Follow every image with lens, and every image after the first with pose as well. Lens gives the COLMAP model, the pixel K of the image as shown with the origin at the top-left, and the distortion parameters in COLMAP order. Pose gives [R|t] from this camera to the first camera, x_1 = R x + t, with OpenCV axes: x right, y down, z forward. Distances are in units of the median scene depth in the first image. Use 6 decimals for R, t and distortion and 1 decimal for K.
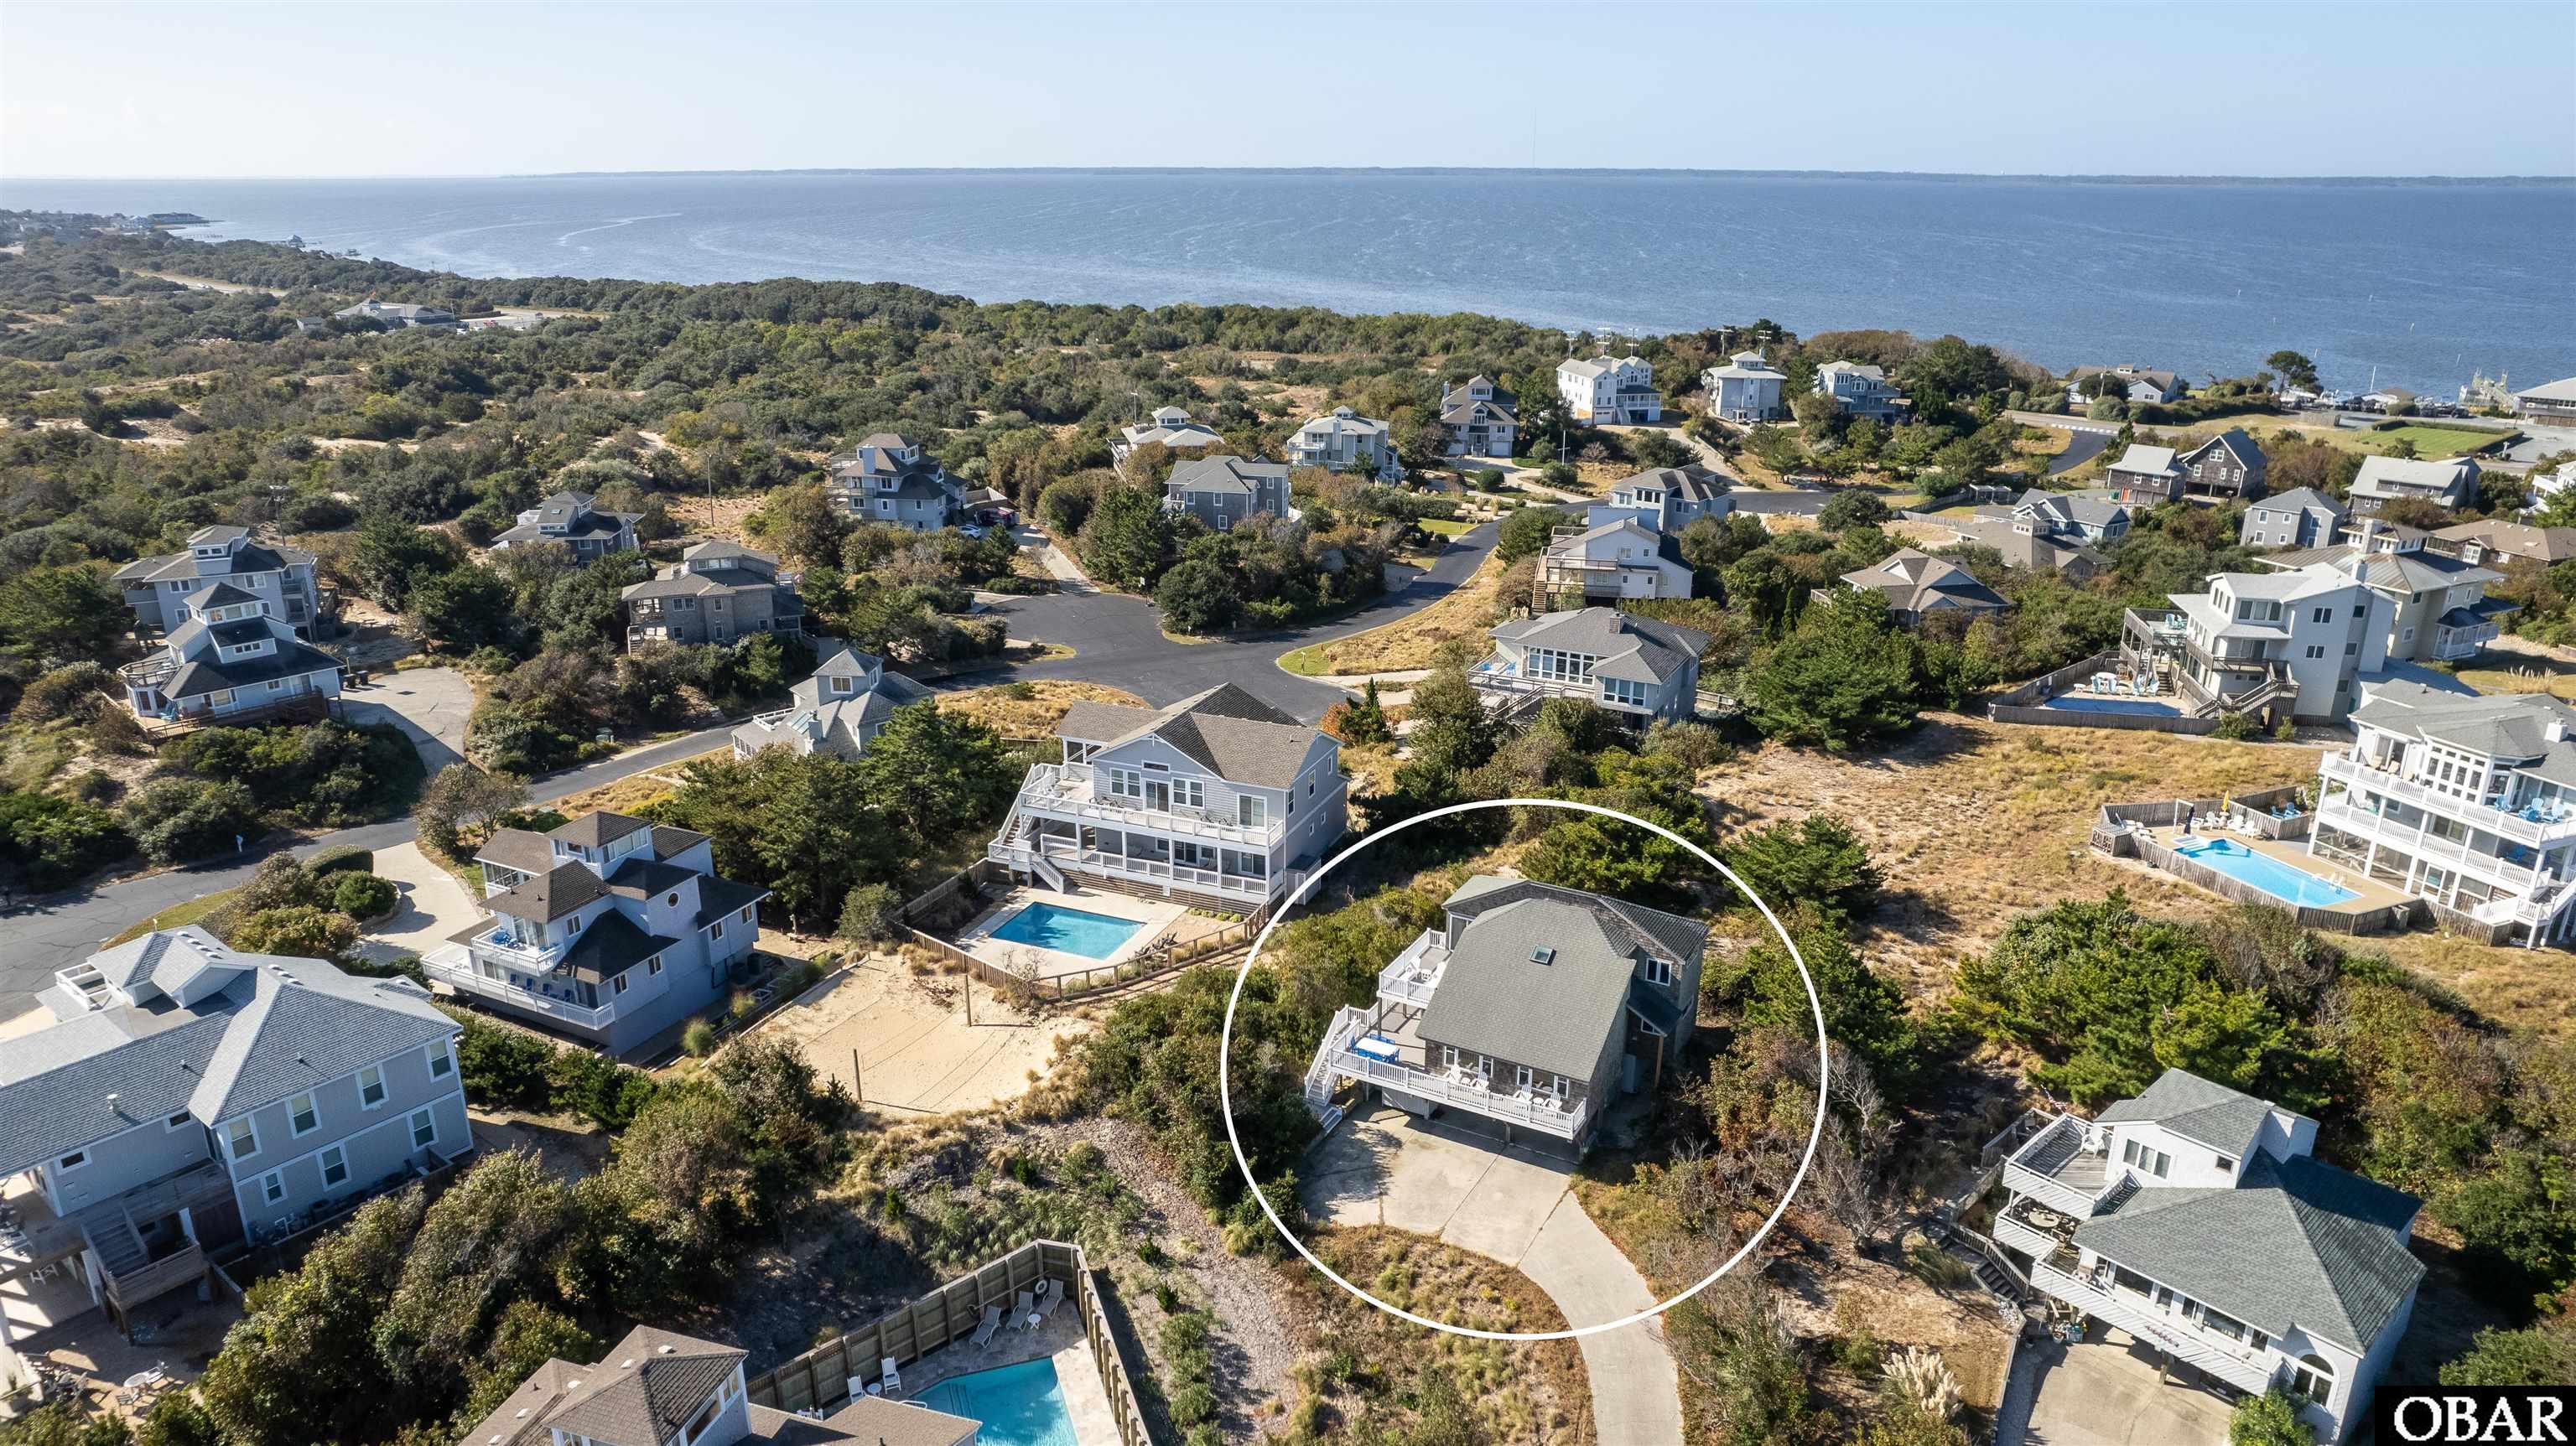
lens RADIAL K [[1652.6, 0, 1288.0], [0, 1652.6, 723.0], [0, 0, 1]] dist [-0.074432, 0.068894]
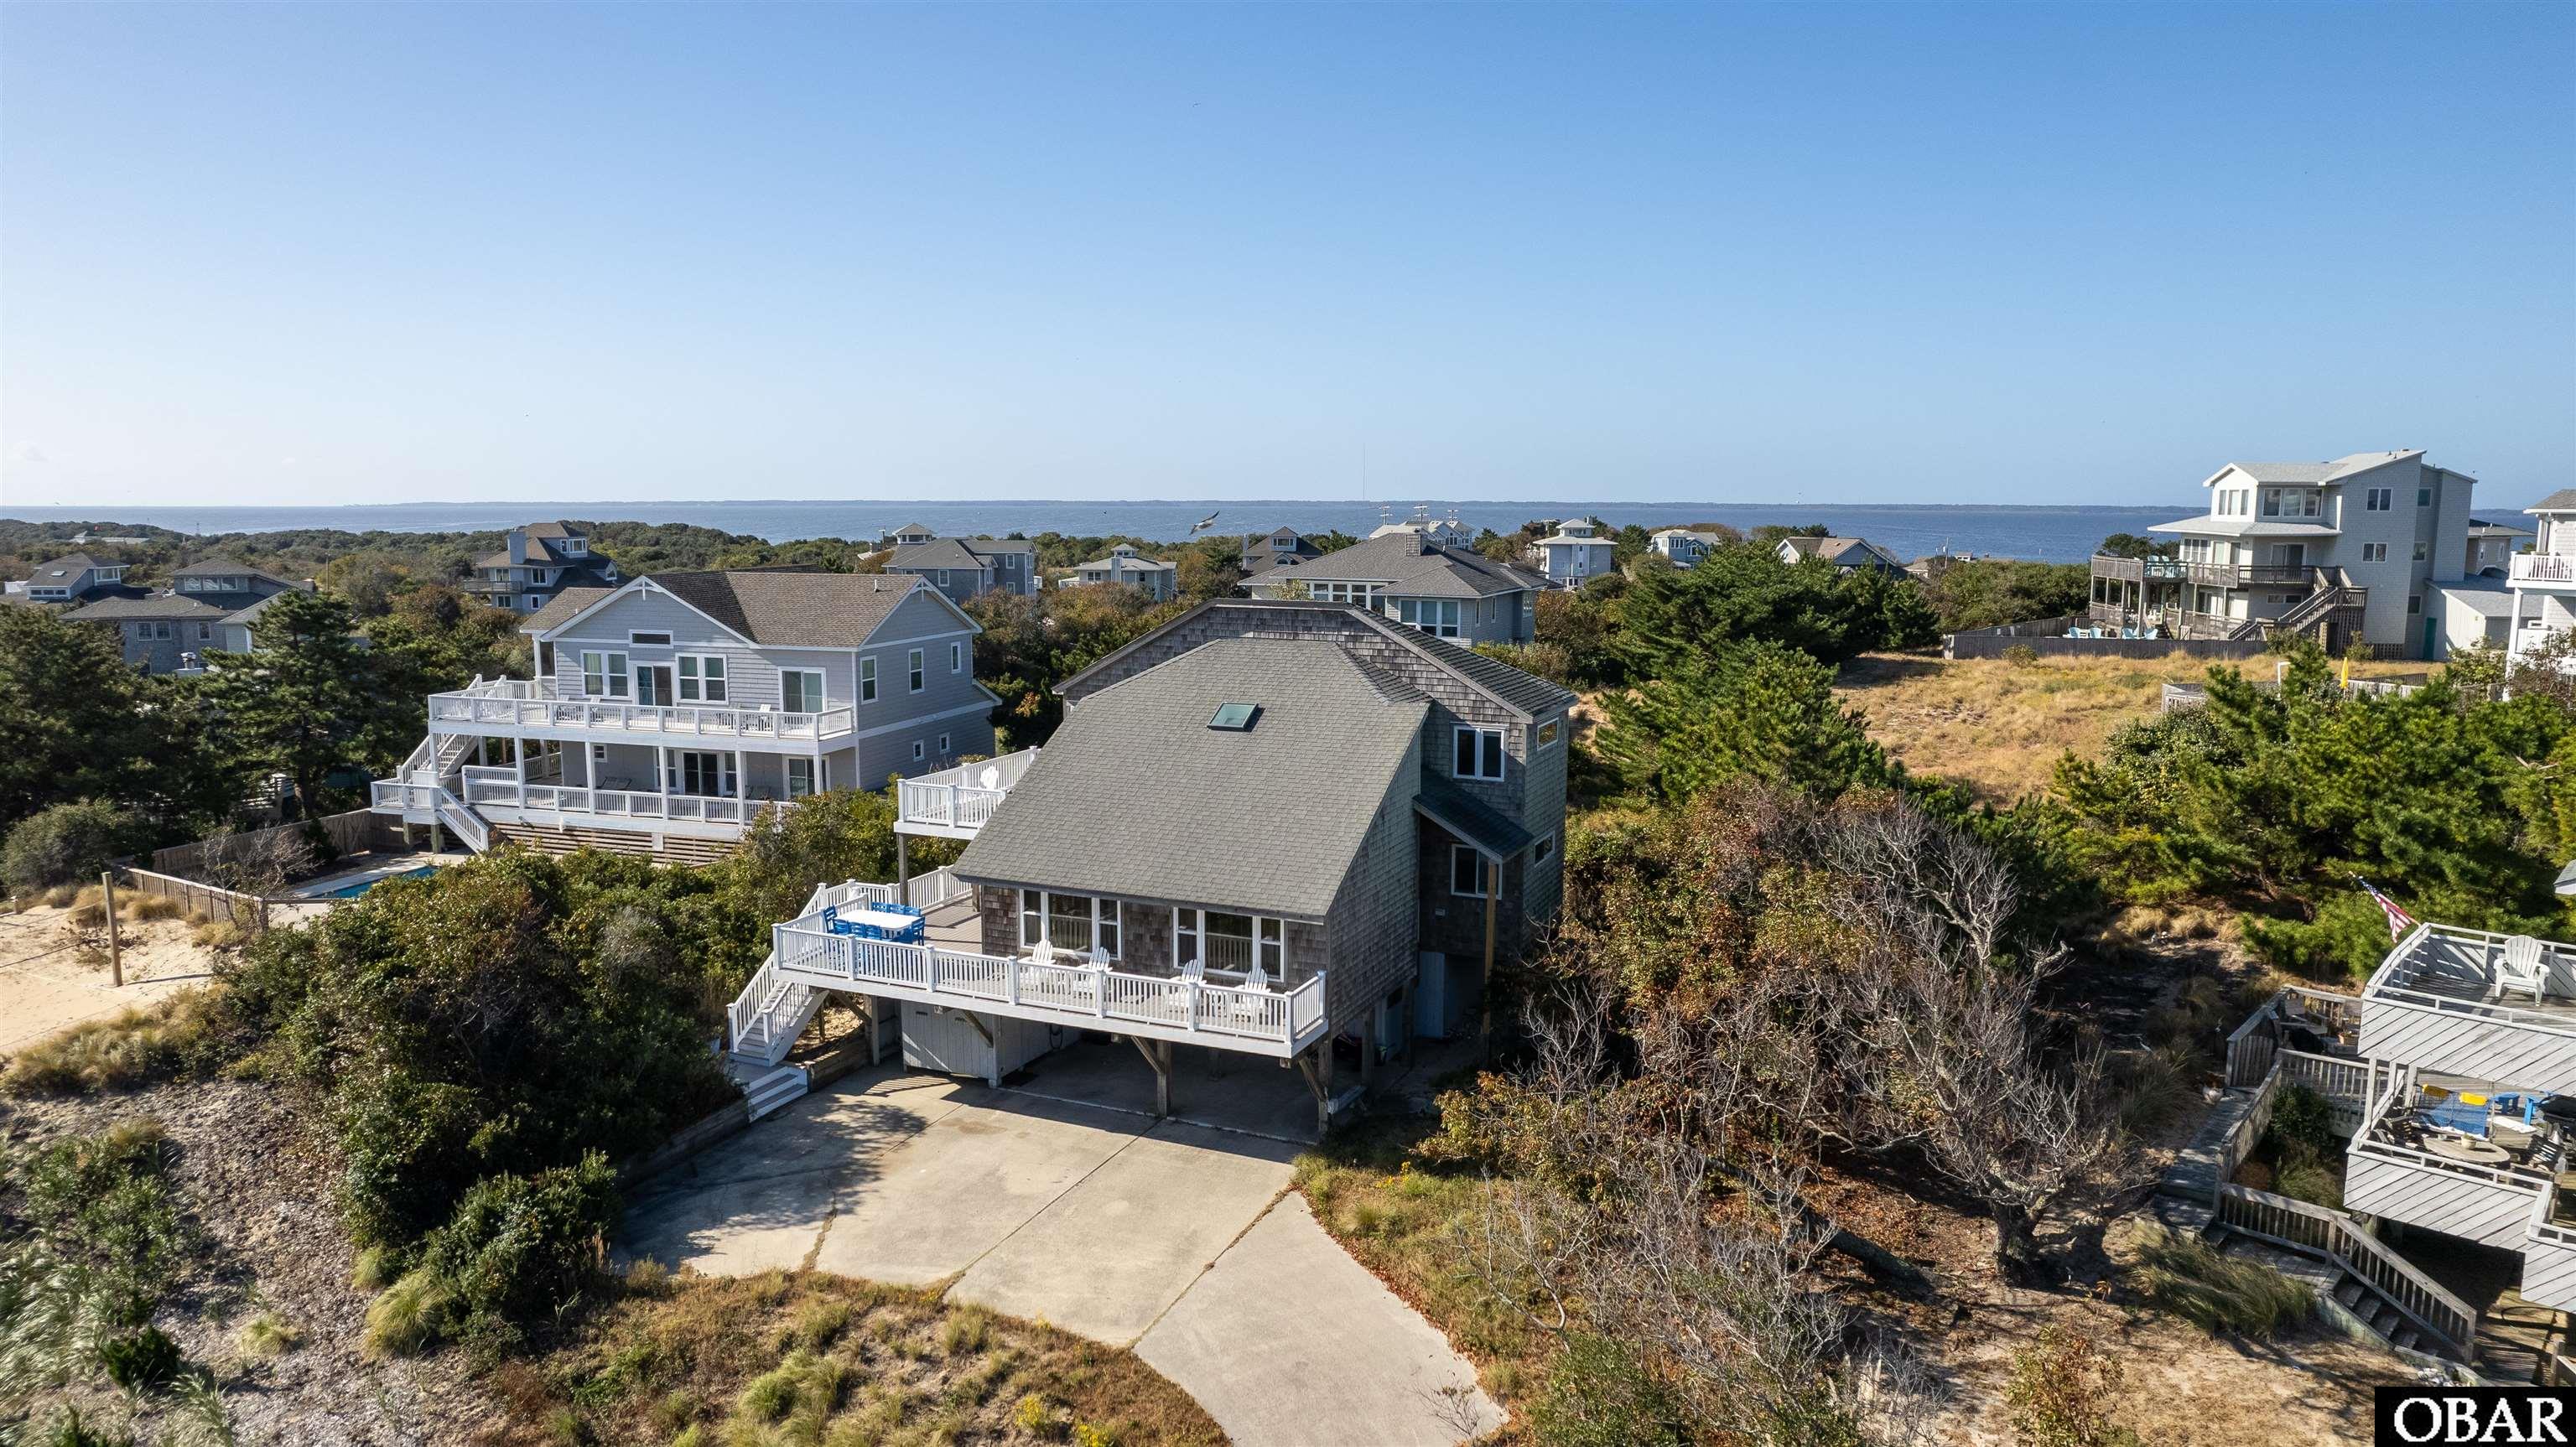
lens RADIAL K [[1652.7, 0, 1288.0], [0, 1652.7, 723.5], [0, 0, 1]] dist [-0.074432, 0.068894]
pose [[0.995377, -0.008297, 0.095686, 0.081988], [0.026113, 0.982112, -0.186478, 0.153107], [-0.092427, 0.188115, 0.977788, 0.353484]]
